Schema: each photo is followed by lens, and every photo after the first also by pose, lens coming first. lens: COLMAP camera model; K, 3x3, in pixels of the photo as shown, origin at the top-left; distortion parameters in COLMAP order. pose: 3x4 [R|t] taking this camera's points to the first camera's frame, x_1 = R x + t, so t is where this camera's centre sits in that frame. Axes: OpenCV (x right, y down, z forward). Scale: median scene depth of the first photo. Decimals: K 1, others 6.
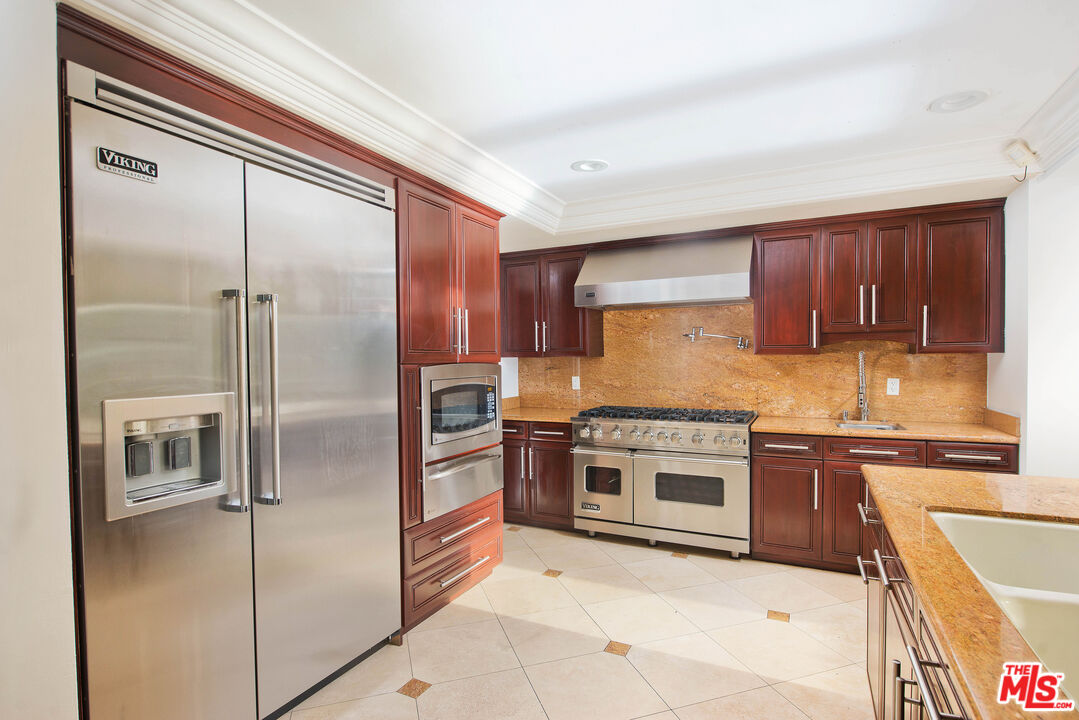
lens RADIAL K [[533.1, 0, 541.2], [0, 533.1, 368.6], [0, 0, 1]] dist [-0.001669, -0.000876]
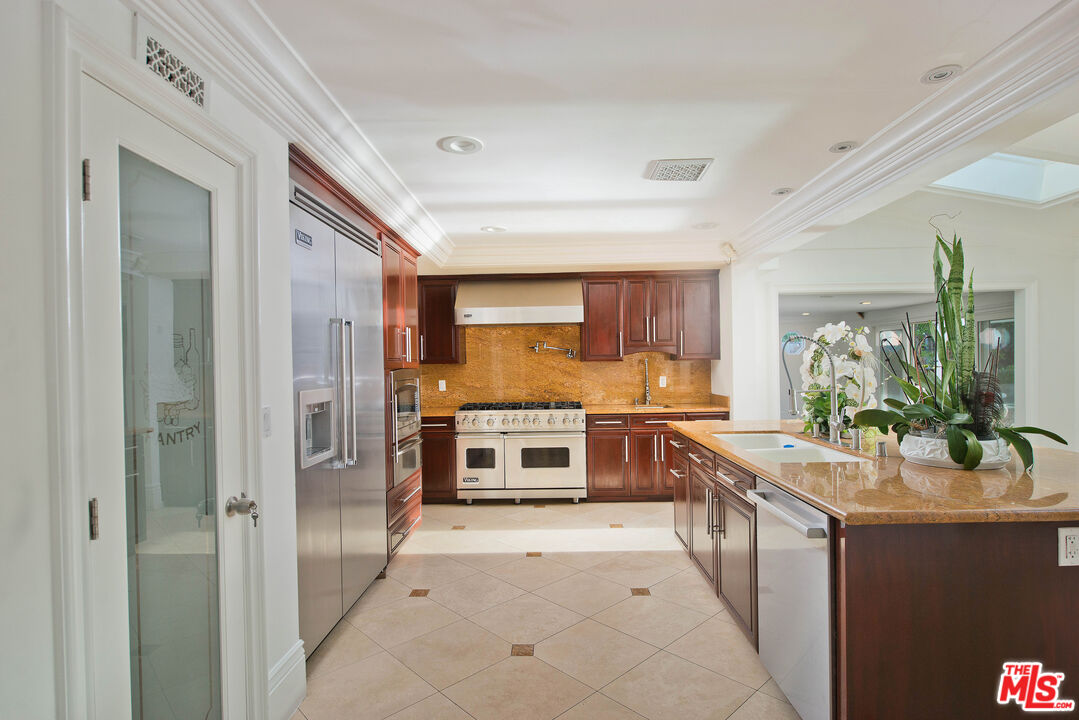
lens RADIAL K [[533.1, 0, 541.2], [0, 533.1, 368.6], [0, 0, 1]] dist [-0.001669, -0.000876]
pose [[0.908553, -0.008435, 0.417685, -0.320899], [0.014633, 0.999825, -0.011639, 0.007979], [-0.417513, 0.016687, 0.908518, -0.274711]]
